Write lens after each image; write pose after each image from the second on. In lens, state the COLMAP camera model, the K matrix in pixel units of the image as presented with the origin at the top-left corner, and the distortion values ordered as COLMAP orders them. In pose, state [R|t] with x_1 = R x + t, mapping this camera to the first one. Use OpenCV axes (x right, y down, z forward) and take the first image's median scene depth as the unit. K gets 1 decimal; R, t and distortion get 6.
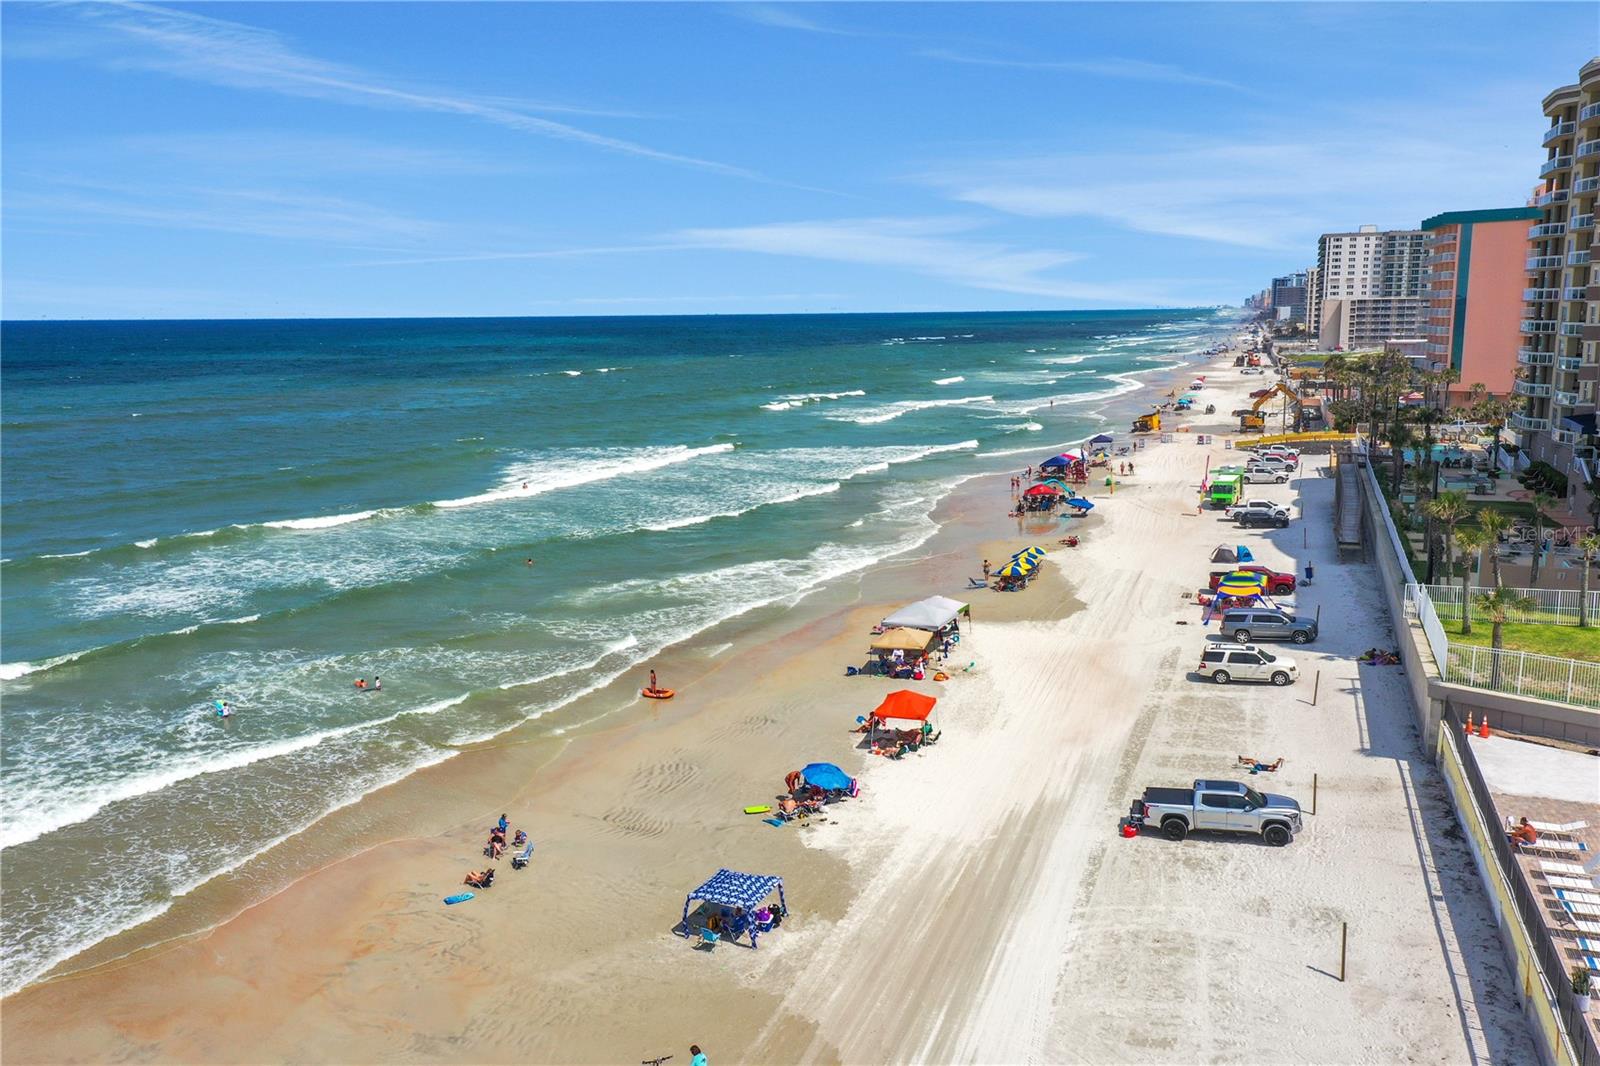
lens RADIAL K [[1256.1, 0, 800.9], [0, 1256.1, 531.7], [0, 0, 1]] dist [0.017965, -0.005622]
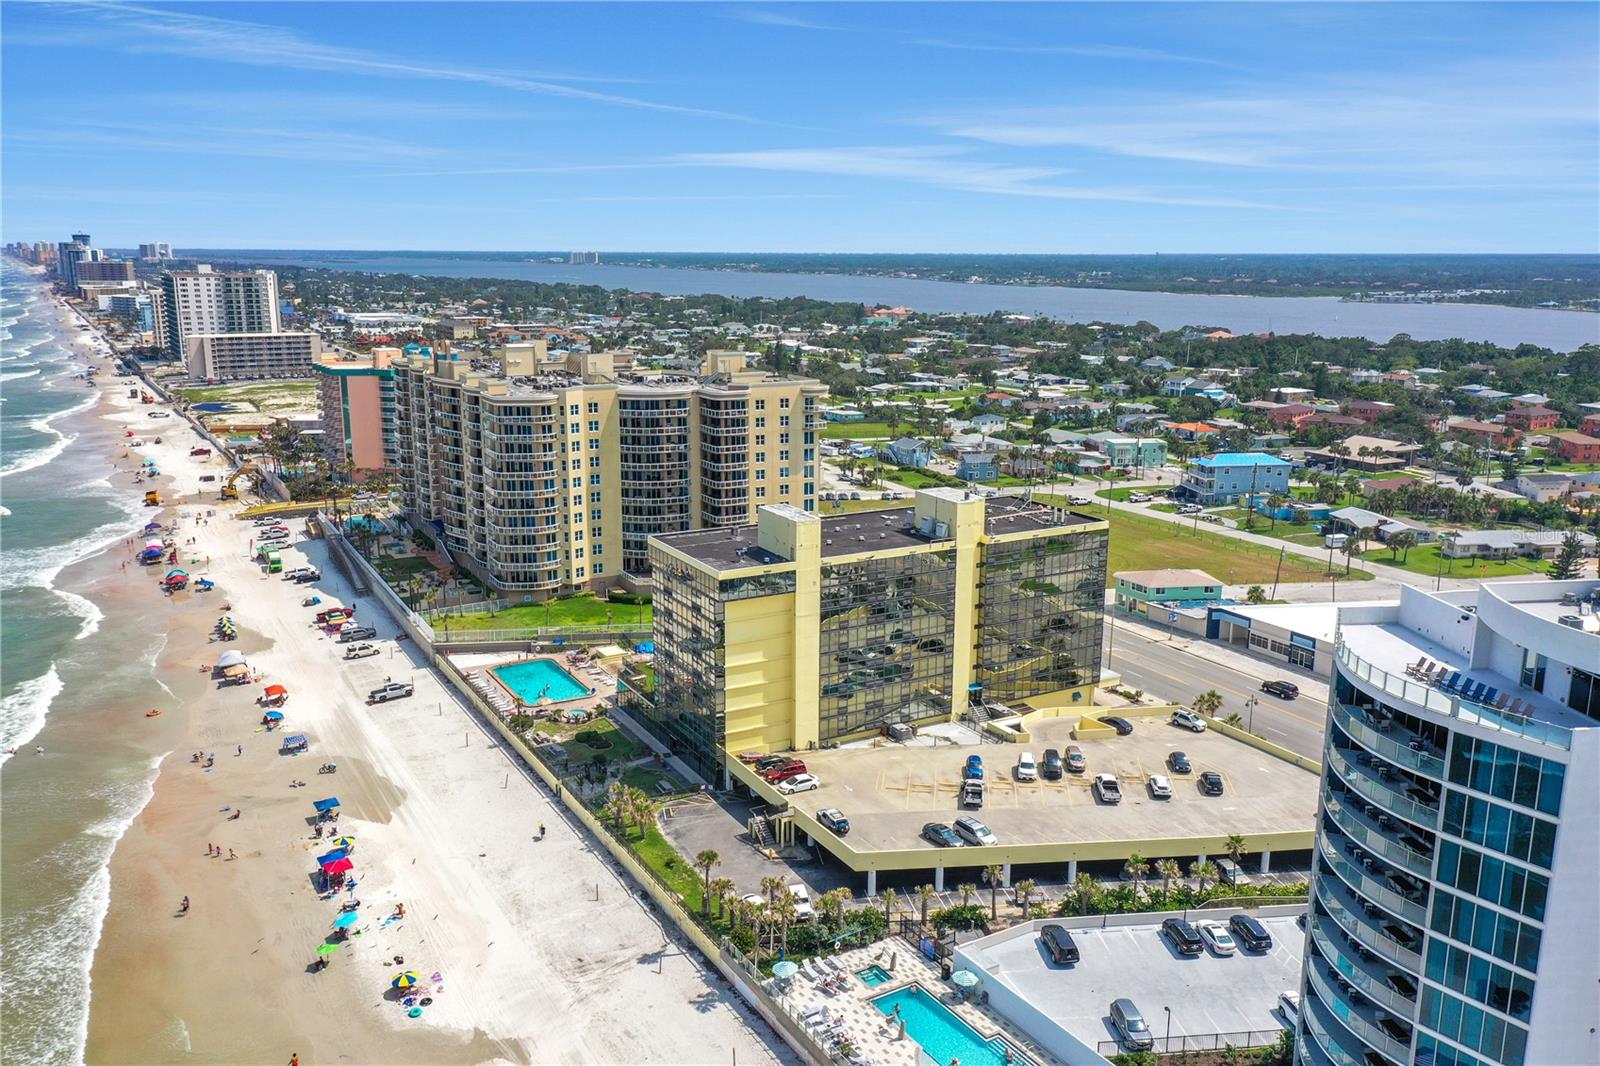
lens RADIAL K [[1256.1, 0, 792.7], [0, 1256.1, 533.1], [0, 0, 1]] dist [0.017965, -0.005622]
pose [[0.634694, -0.148272, 0.758405, -1.453547], [0.115070, 0.988612, 0.096979, -0.405040], [-0.764148, 0.025718, 0.644528, -2.006860]]
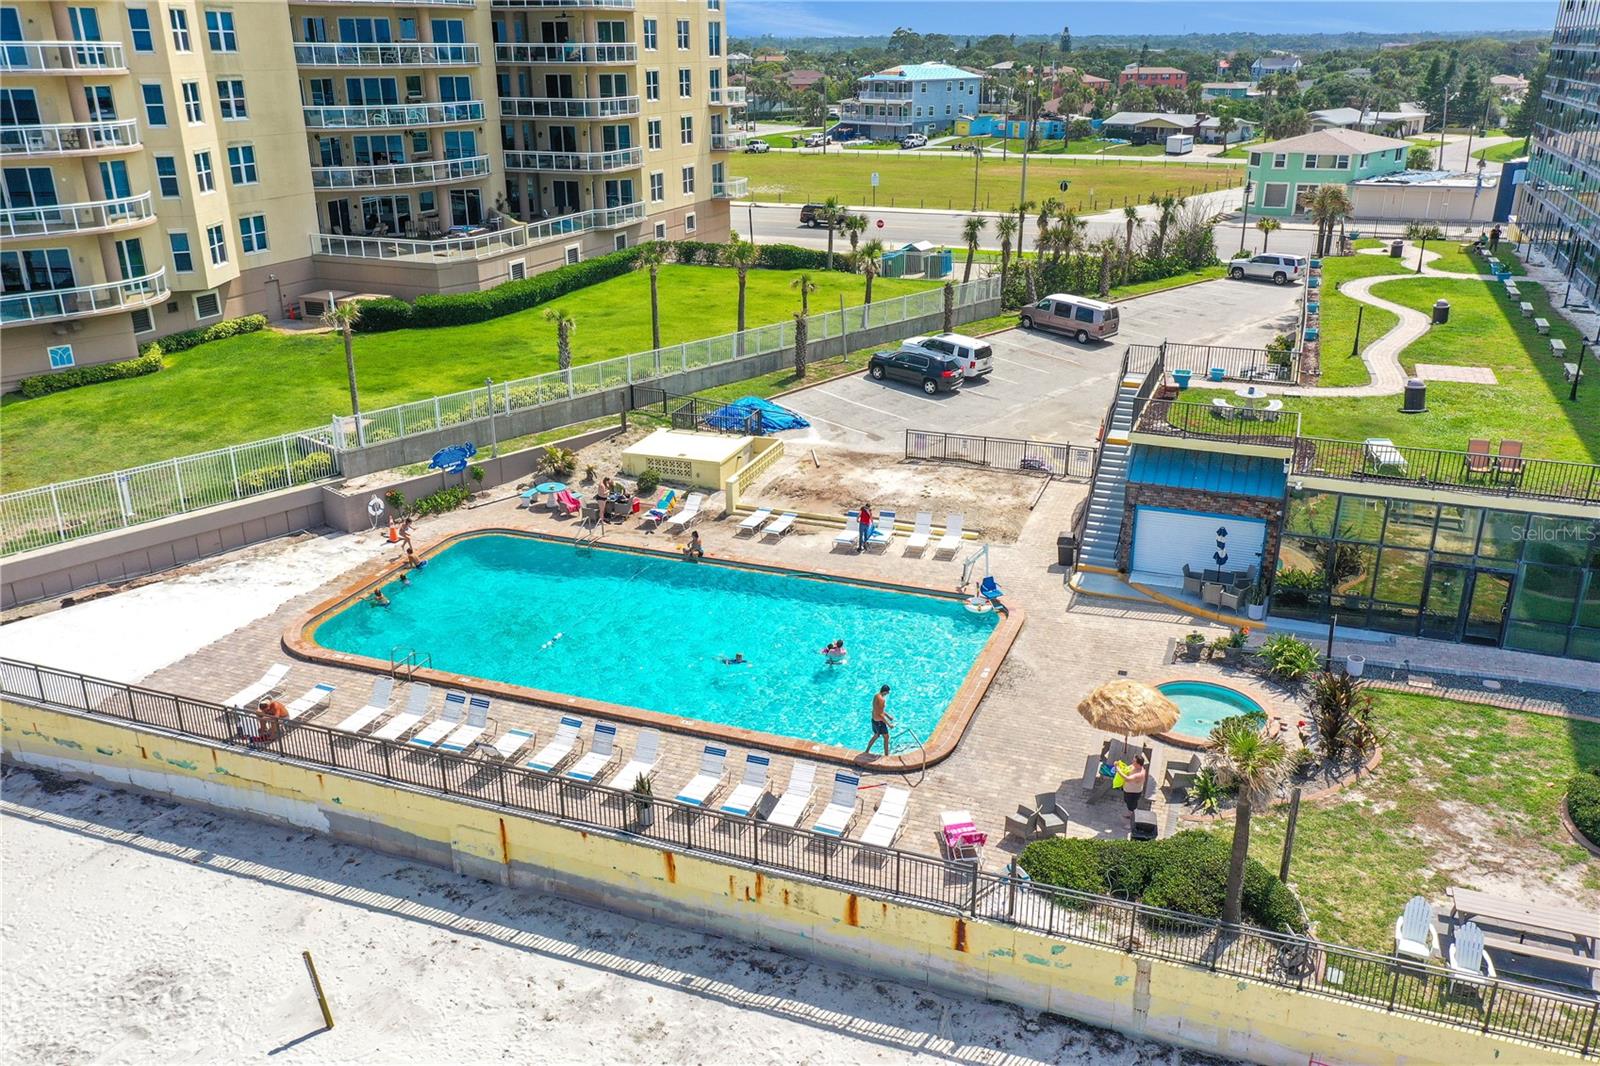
lens RADIAL K [[1256.1, 0, 796.7], [0, 1256.1, 537.2], [0, 0, 1]] dist [0.017965, -0.005622]
pose [[-0.008114, -0.345922, 0.938228, -0.068337], [0.168604, 0.924353, 0.342264, -0.042325], [-0.985650, 0.160966, 0.050824, 0.473249]]
